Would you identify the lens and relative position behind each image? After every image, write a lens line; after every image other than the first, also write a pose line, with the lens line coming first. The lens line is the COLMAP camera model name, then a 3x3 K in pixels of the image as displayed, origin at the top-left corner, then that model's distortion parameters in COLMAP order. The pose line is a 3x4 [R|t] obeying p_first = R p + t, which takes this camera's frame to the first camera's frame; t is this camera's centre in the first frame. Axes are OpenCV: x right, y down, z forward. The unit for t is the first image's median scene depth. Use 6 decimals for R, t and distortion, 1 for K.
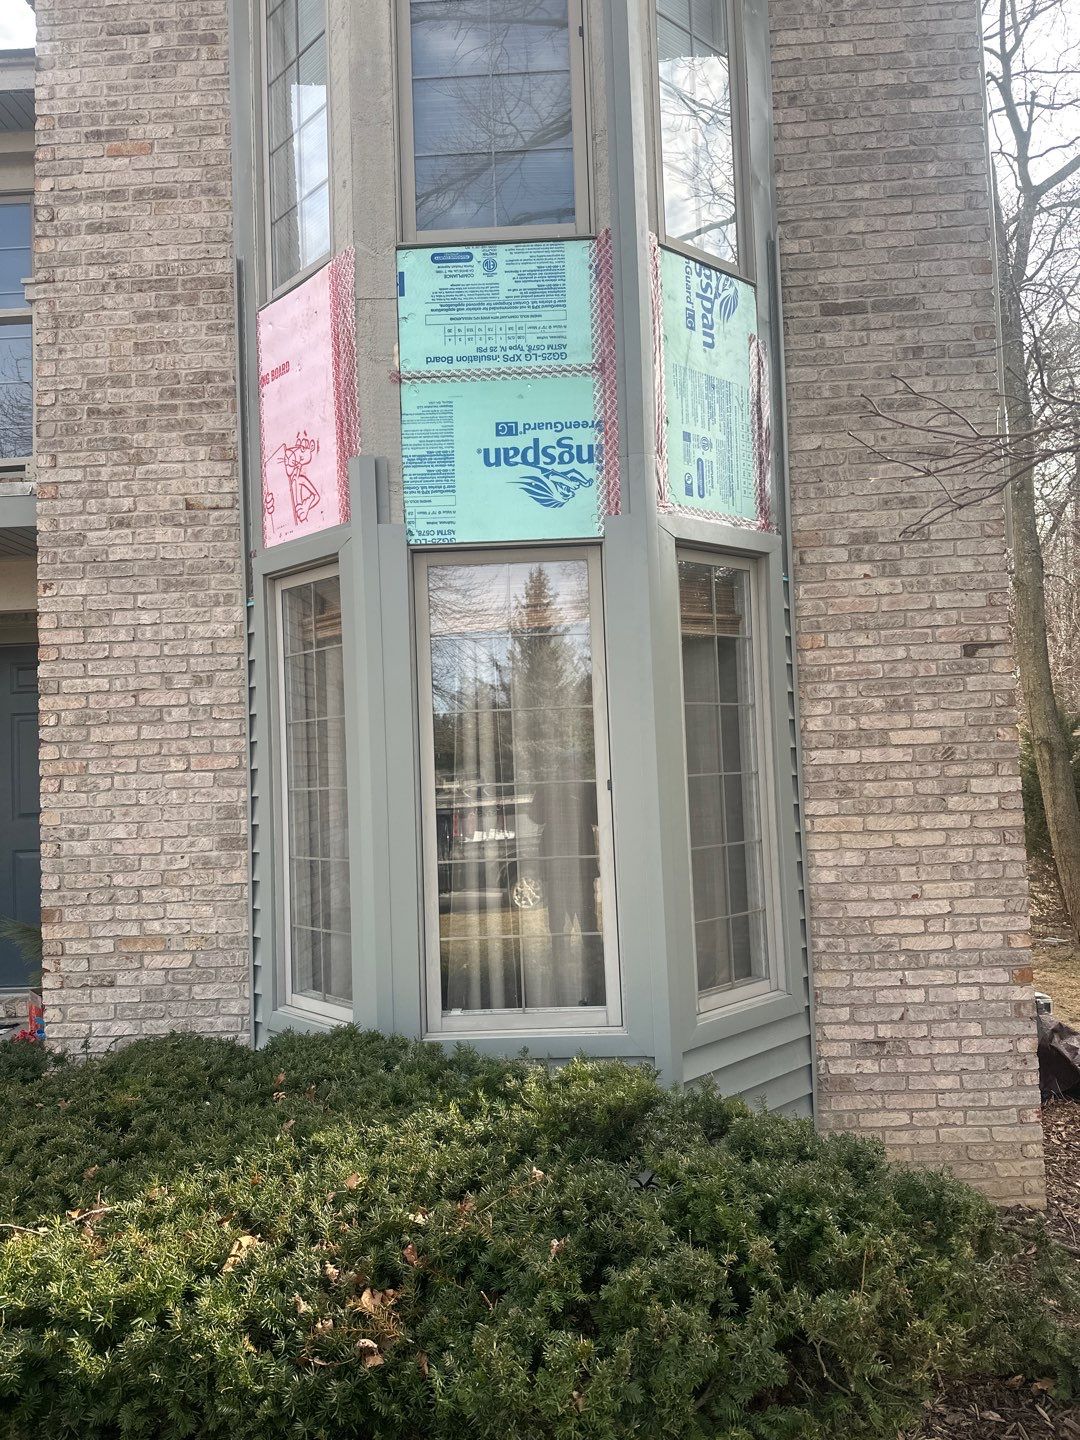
lens RADIAL K [[809.7, 0, 536.7], [0, 809.7, 724.1], [0, 0, 1]] dist [0.004060, -0.002628]
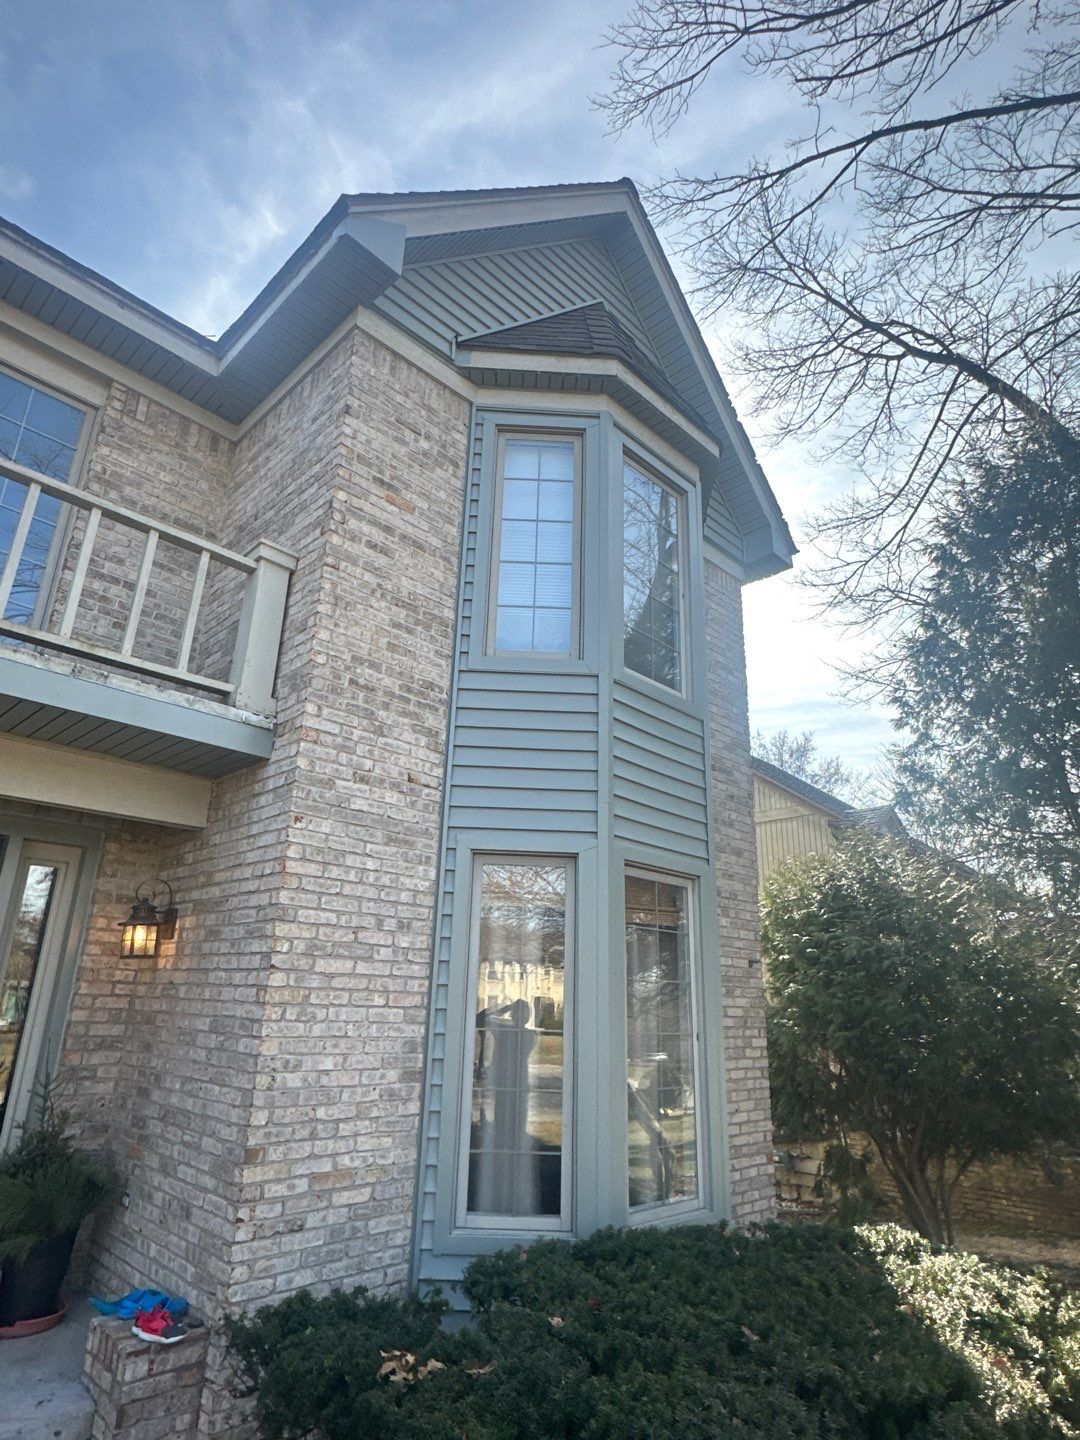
lens RADIAL K [[809.7, 0, 536.7], [0, 809.7, 724.1], [0, 0, 1]] dist [0.004060, -0.002628]
pose [[0.687725, 0.292773, 0.664318, -1.151078], [-0.086237, 0.941541, -0.325673, 0.036757], [-0.720831, 0.166685, 0.672769, 0.018411]]
